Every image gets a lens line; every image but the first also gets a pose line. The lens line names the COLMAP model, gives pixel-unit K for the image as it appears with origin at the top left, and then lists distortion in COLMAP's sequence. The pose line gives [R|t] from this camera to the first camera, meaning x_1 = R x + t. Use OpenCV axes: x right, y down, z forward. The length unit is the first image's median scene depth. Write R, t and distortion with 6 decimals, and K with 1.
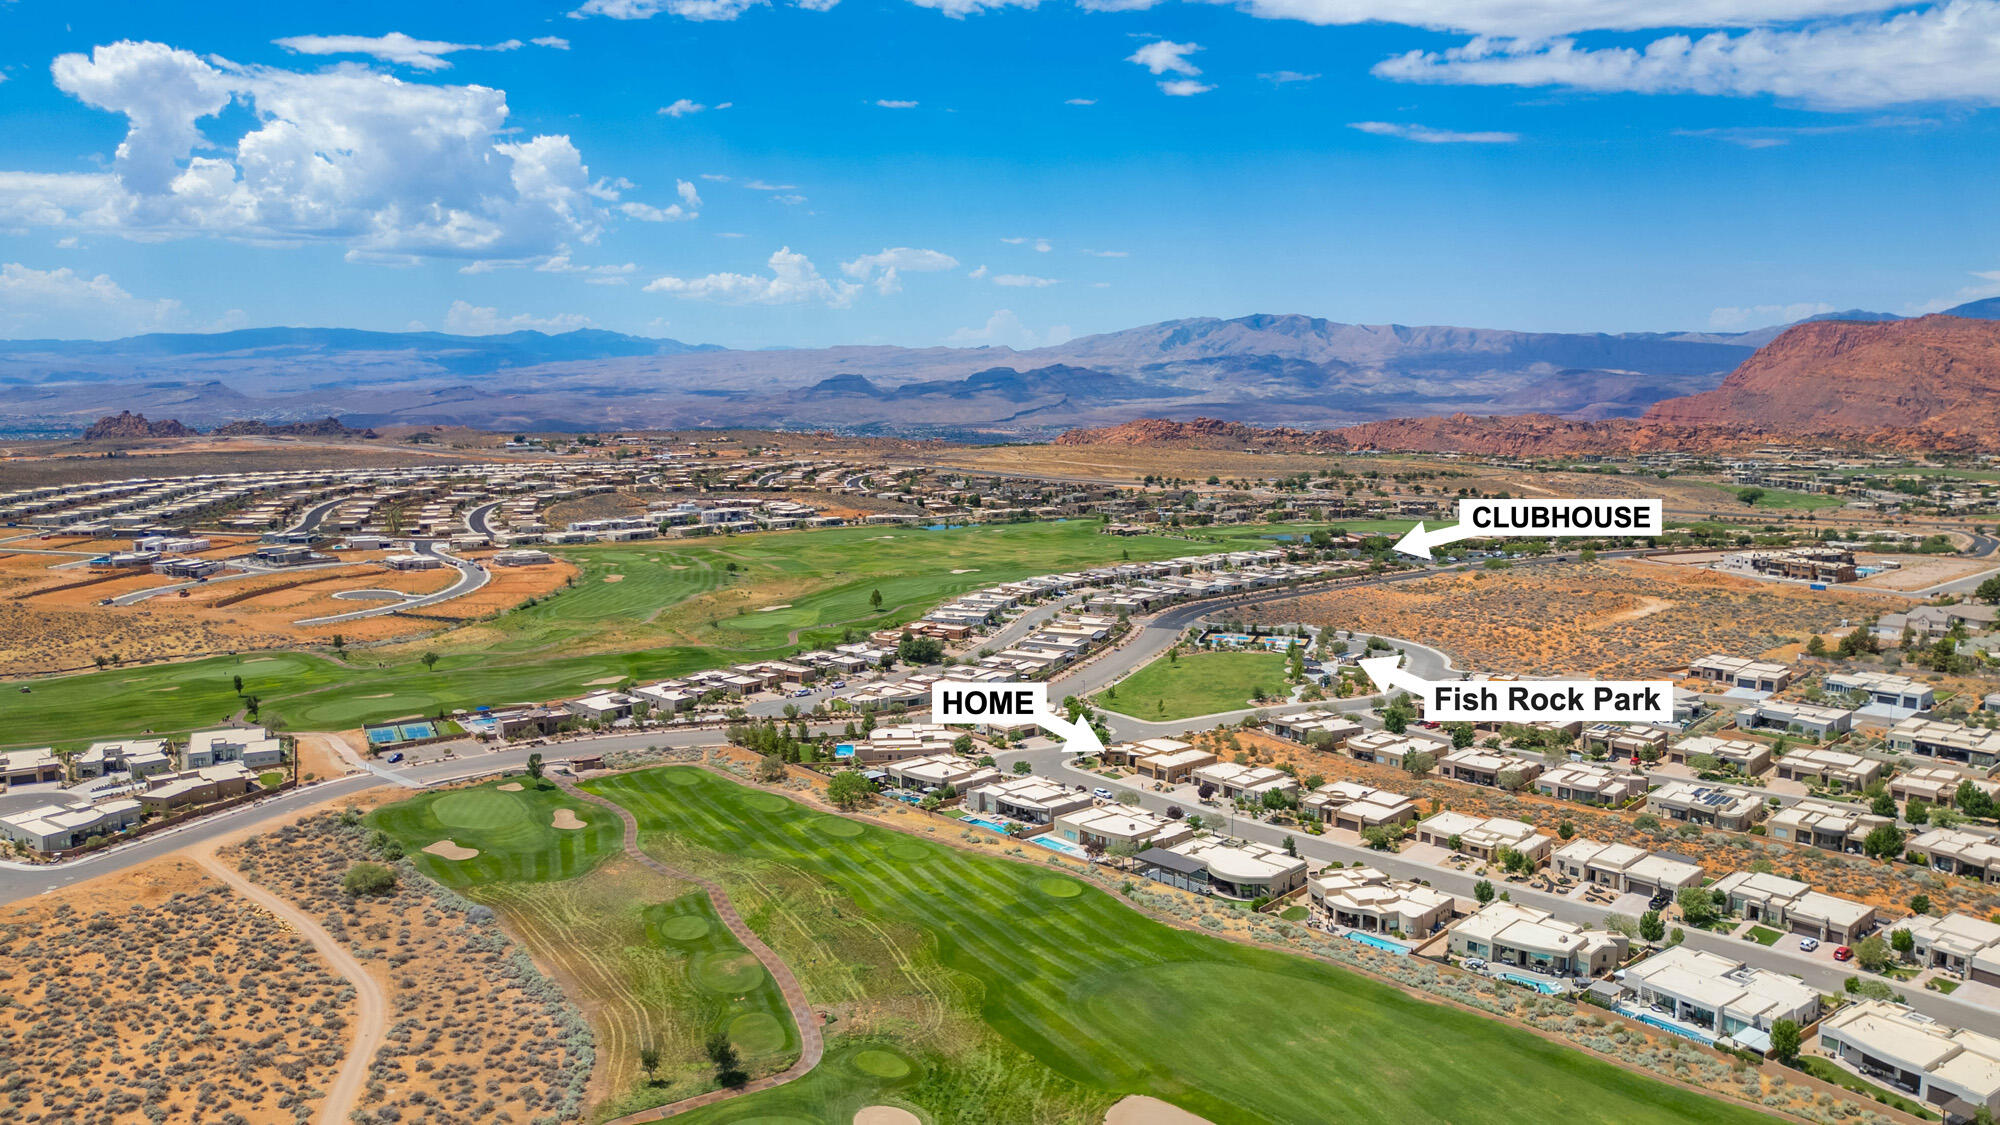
lens RADIAL K [[1430.1, 0, 1032.8], [0, 1430.1, 596.1], [0, 0, 1]] dist [0.073545, -0.079827]
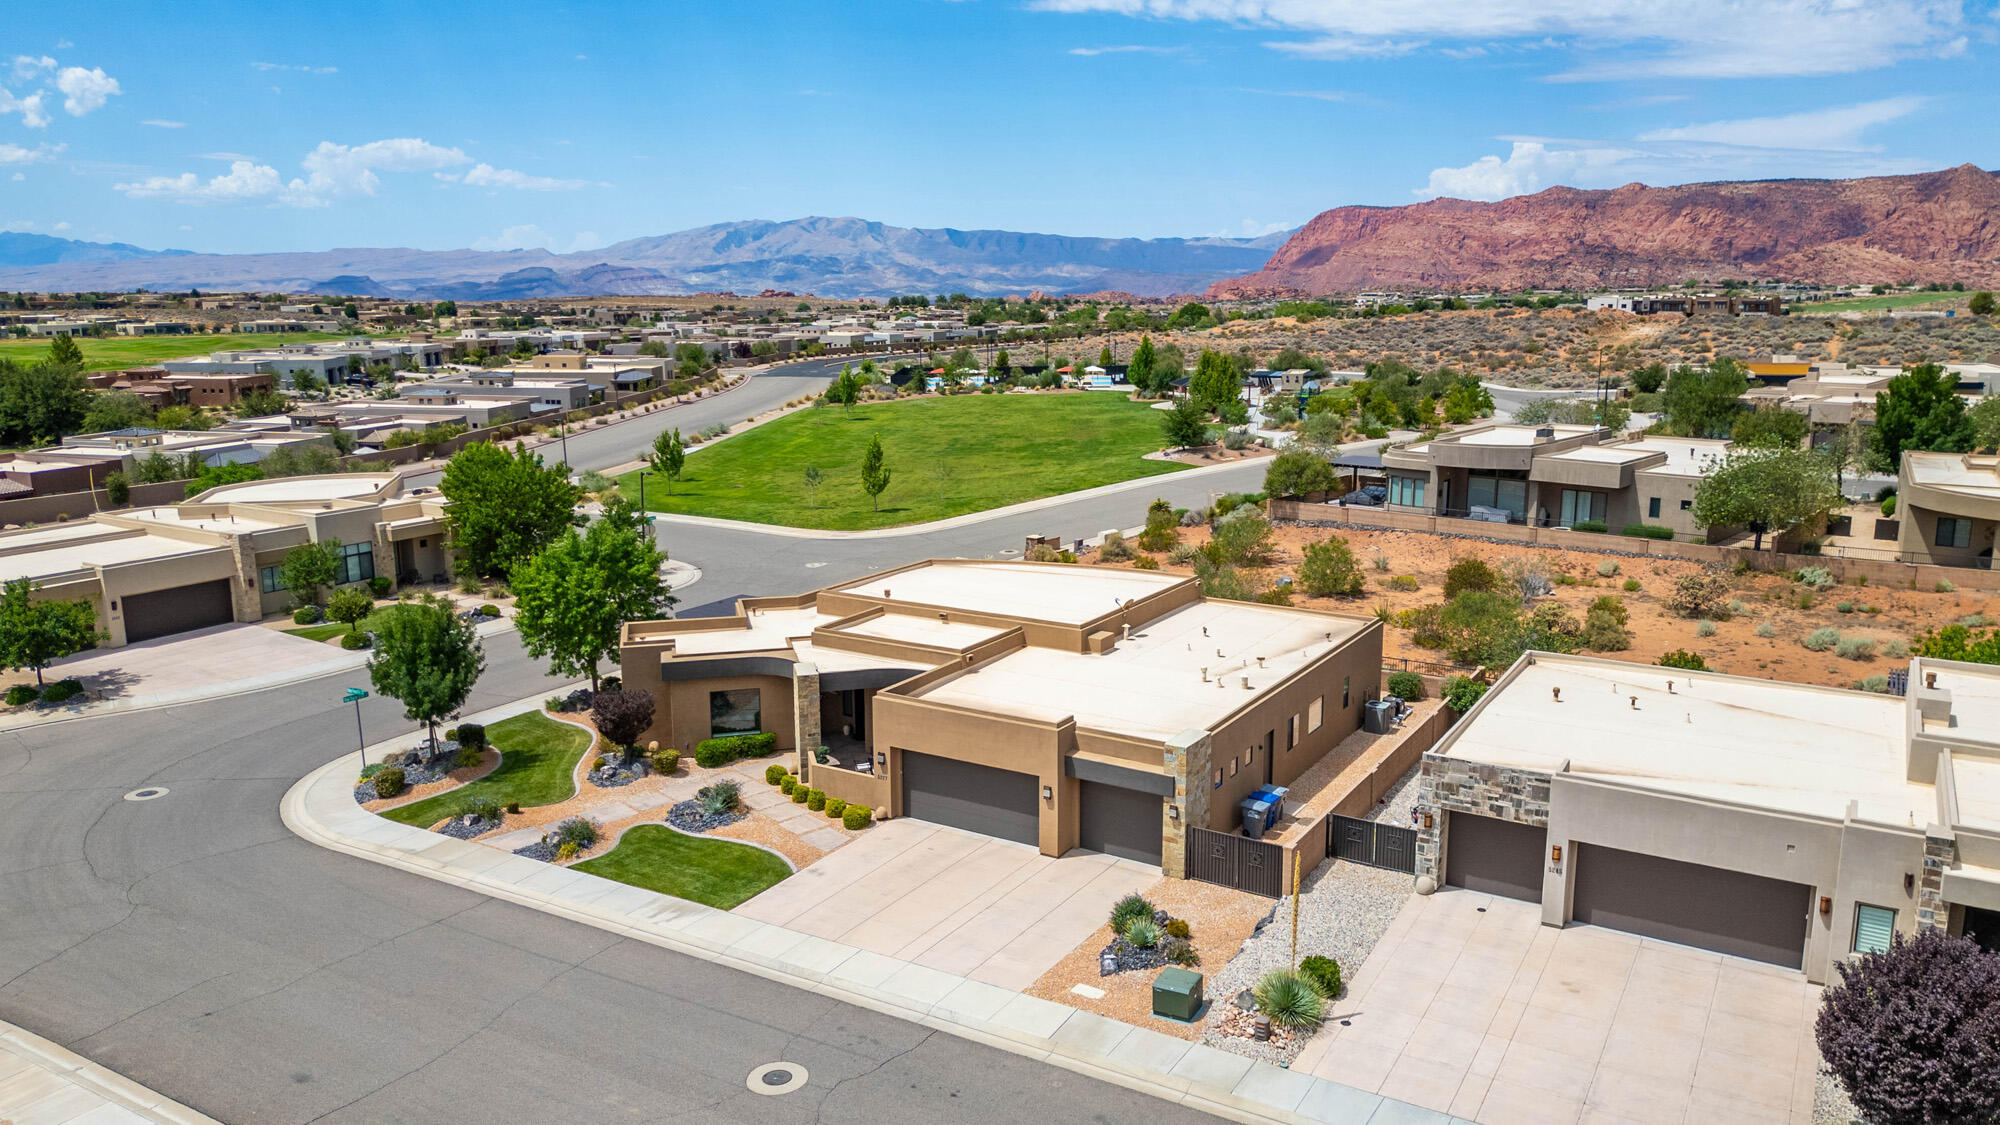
lens RADIAL K [[1430.1, 0, 1032.8], [0, 1430.1, 596.1], [0, 0, 1]] dist [0.073545, -0.079827]
pose [[0.955357, -0.079794, 0.284474, 0.046962], [0.062107, 0.995564, 0.070678, 0.090377], [-0.288852, -0.049855, 0.956075, 0.821150]]
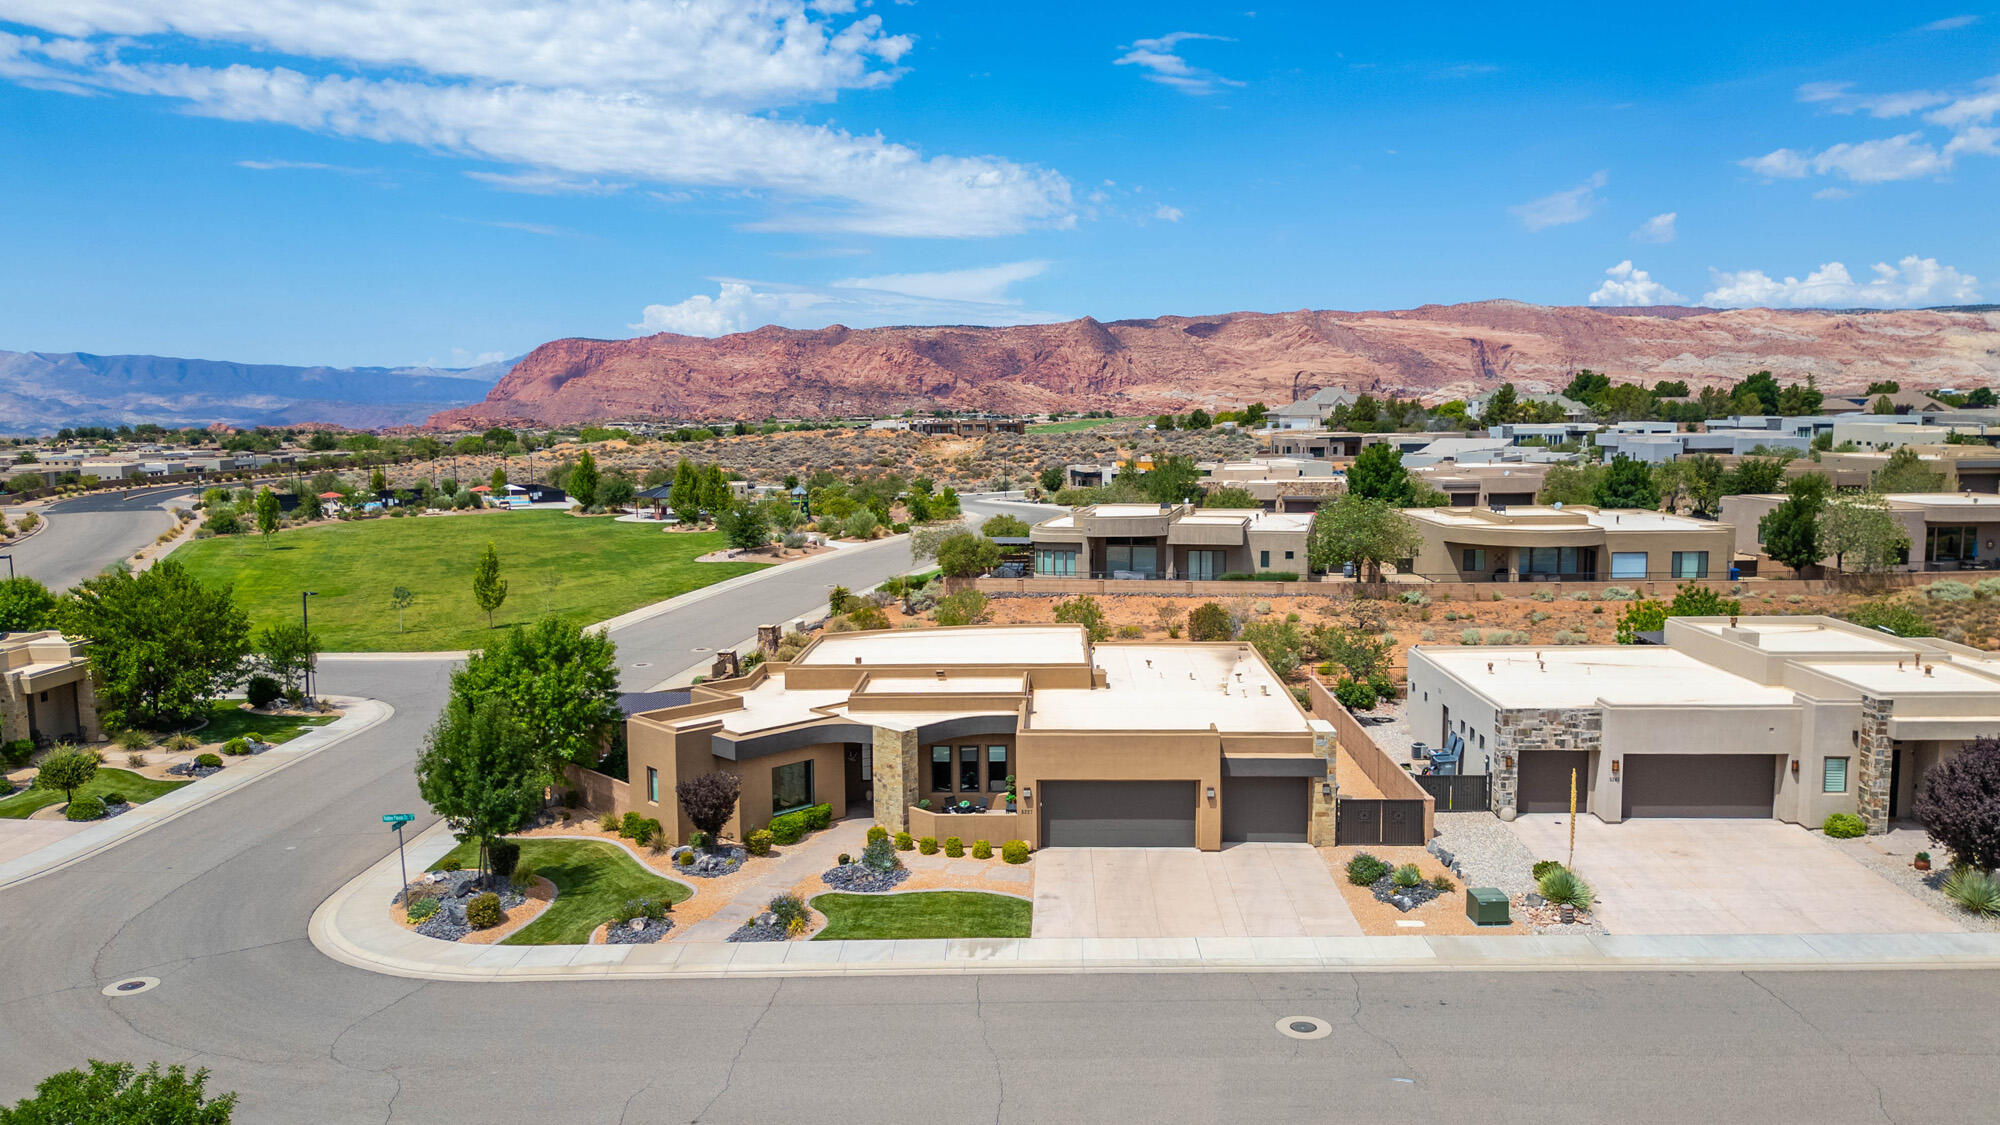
lens RADIAL K [[1430.1, 0, 1032.8], [0, 1430.1, 596.1], [0, 0, 1]] dist [0.073545, -0.079827]
pose [[0.683766, -0.117360, 0.720202, -0.018022], [0.134124, 0.990379, 0.034048, 0.090287], [-0.717269, 0.073316, 0.692929, 0.849121]]
